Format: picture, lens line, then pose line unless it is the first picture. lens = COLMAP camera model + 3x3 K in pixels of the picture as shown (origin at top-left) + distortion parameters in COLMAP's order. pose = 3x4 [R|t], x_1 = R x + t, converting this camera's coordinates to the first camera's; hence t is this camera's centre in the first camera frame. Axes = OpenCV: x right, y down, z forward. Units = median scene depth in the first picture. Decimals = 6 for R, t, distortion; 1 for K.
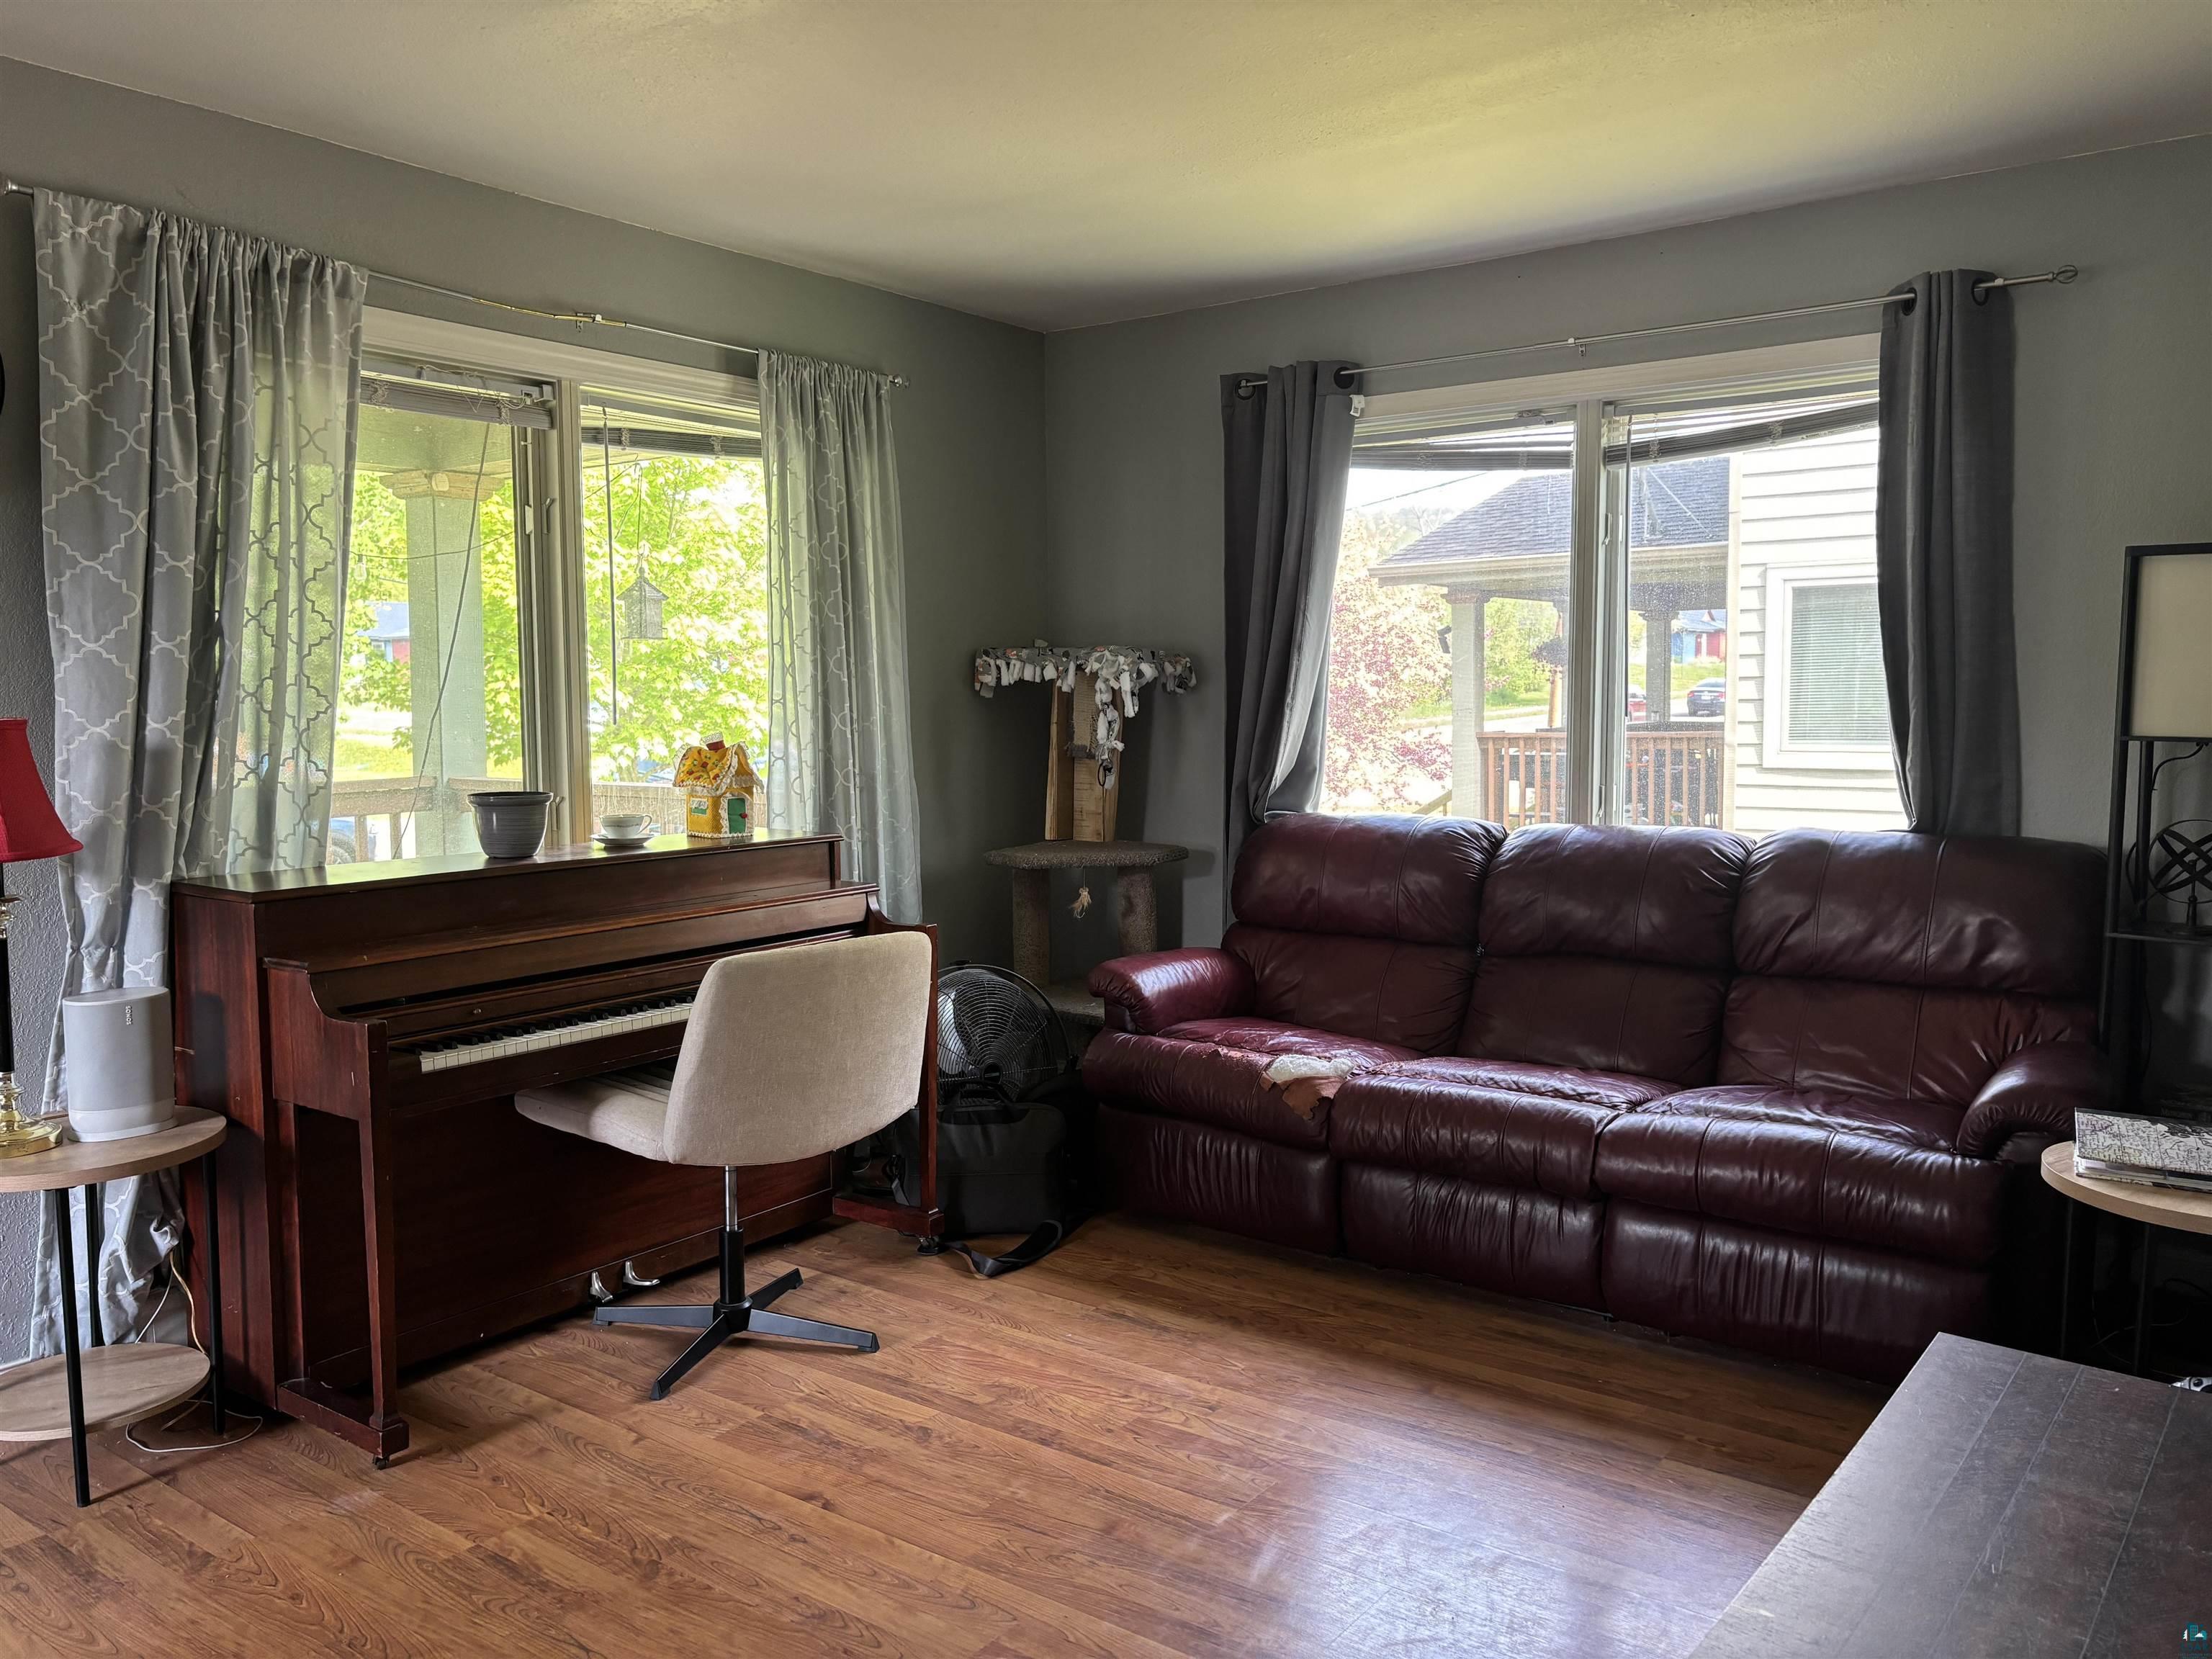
lens RADIAL K [[1670.5, 0, 1098.4], [0, 1670.5, 829.1], [0, 0, 1]] dist [0.046301, -0.042318]
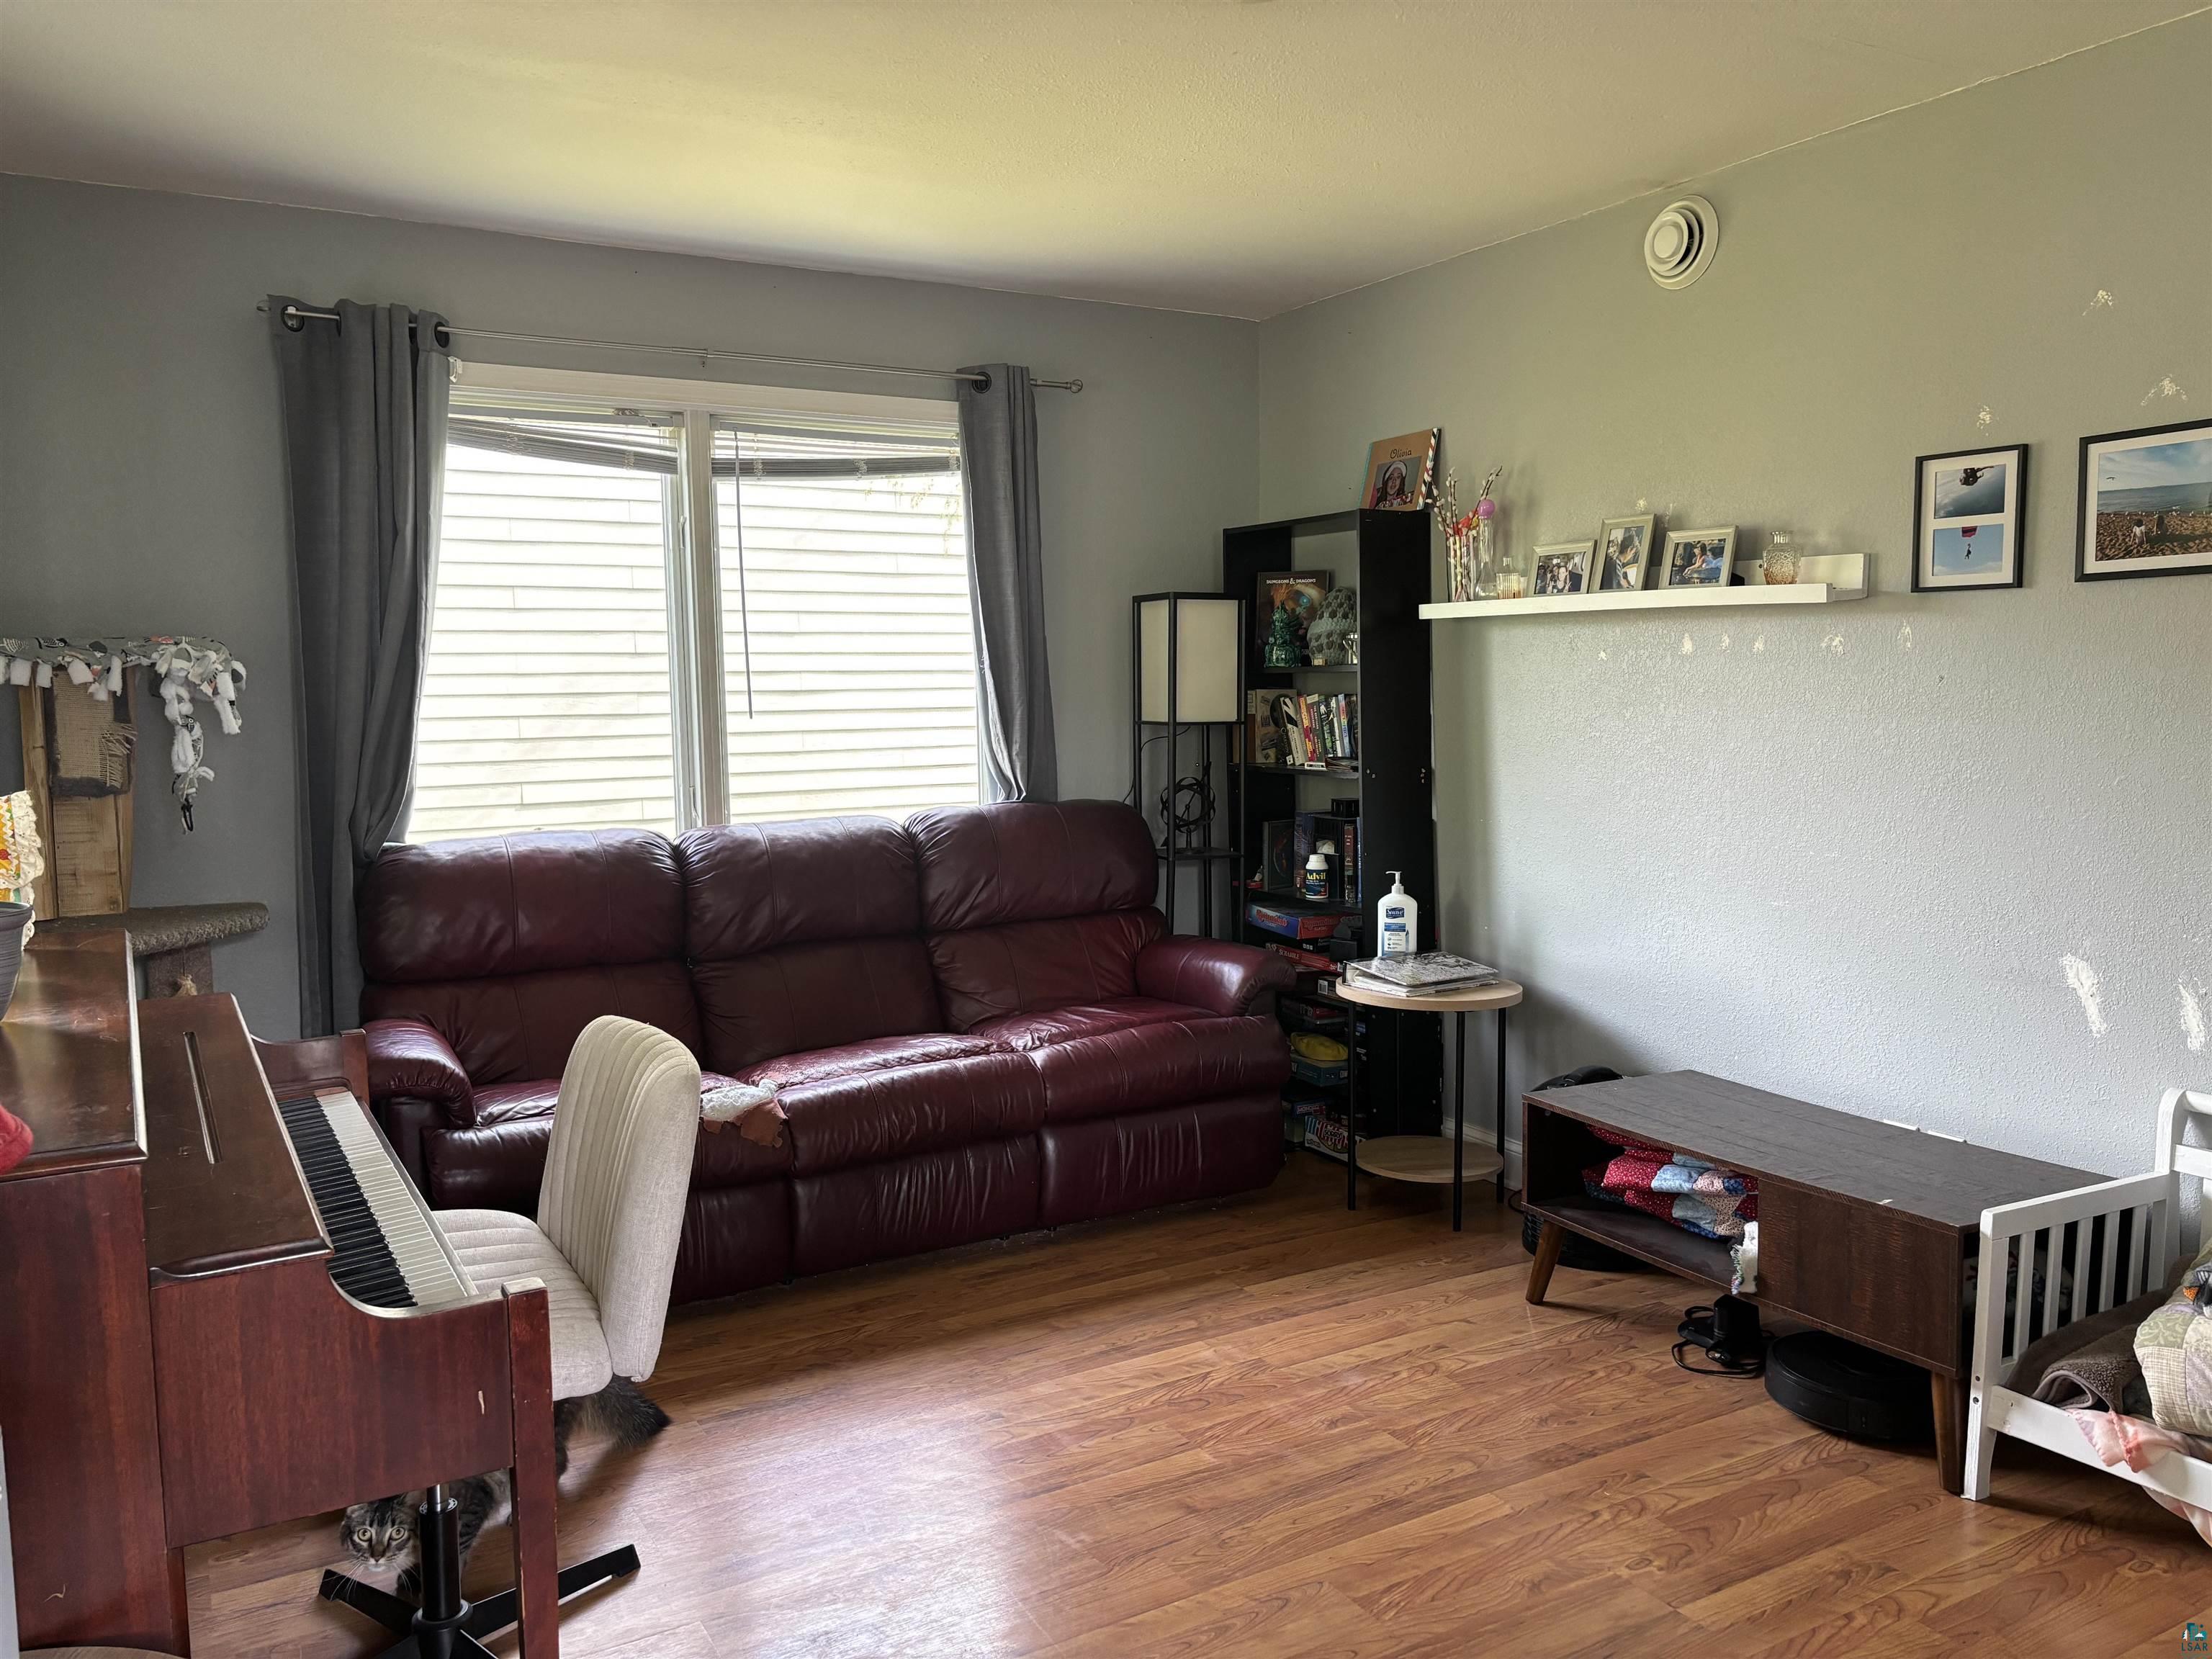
lens RADIAL K [[1670.5, 0, 1094.4], [0, 1670.5, 828.7], [0, 0, 1]] dist [0.046301, -0.042318]
pose [[0.396656, -0.079904, 0.914483, -0.640872], [0.089913, 0.994796, 0.047922, -0.032816], [-0.913553, 0.063216, 0.401777, 0.434012]]
